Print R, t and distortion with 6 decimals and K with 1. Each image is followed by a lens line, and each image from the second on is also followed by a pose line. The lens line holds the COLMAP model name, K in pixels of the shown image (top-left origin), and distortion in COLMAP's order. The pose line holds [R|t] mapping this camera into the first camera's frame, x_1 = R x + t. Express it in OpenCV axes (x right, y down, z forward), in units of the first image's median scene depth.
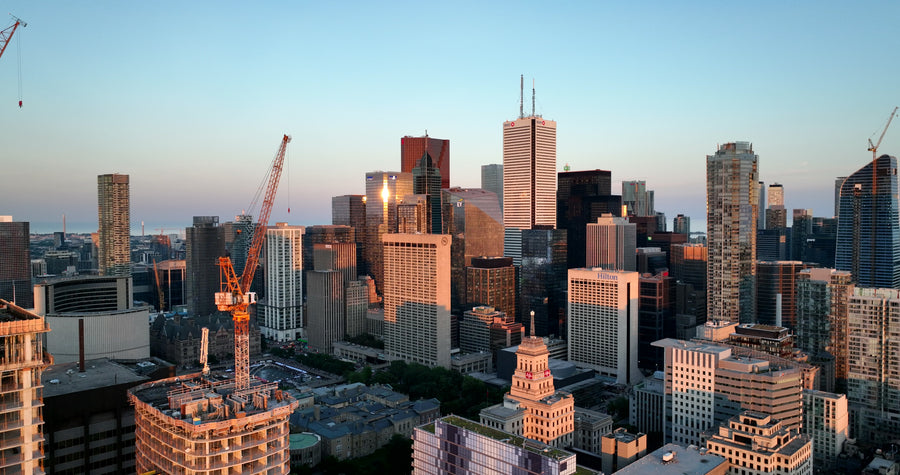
lens RADIAL K [[633.4, 0, 450.1], [0, 633.4, 236.1], [0, 0, 1]] dist [0.006141, 0.002171]
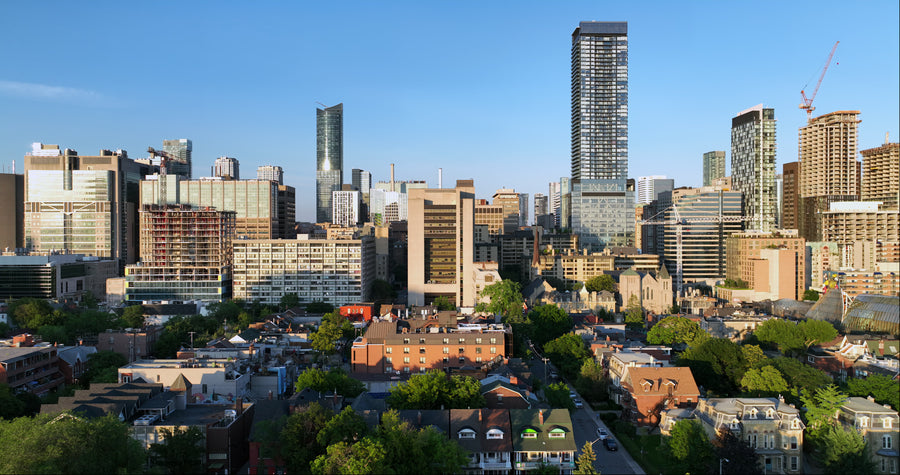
lens RADIAL K [[633.4, 0, 449.7], [0, 633.4, 233.9], [0, 0, 1]] dist [0.006141, 0.002171]
pose [[0.726380, 0.004249, -0.687280, 0.033465], [-0.023758, 0.999539, -0.018930, 0.135185], [0.686883, 0.030079, 0.726145, -0.479313]]
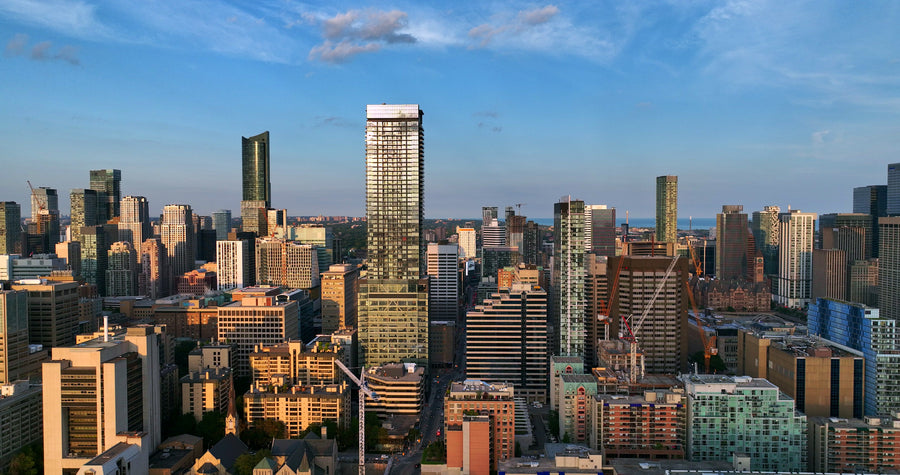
lens RADIAL K [[633.4, 0, 452.2], [0, 633.4, 235.9], [0, 0, 1]] dist [0.006141, 0.002171]
pose [[0.687695, 0.027014, -0.725497, 0.152331], [-0.024239, 0.999605, 0.014244, 0.024688], [0.725595, 0.007790, 0.688078, -0.286649]]
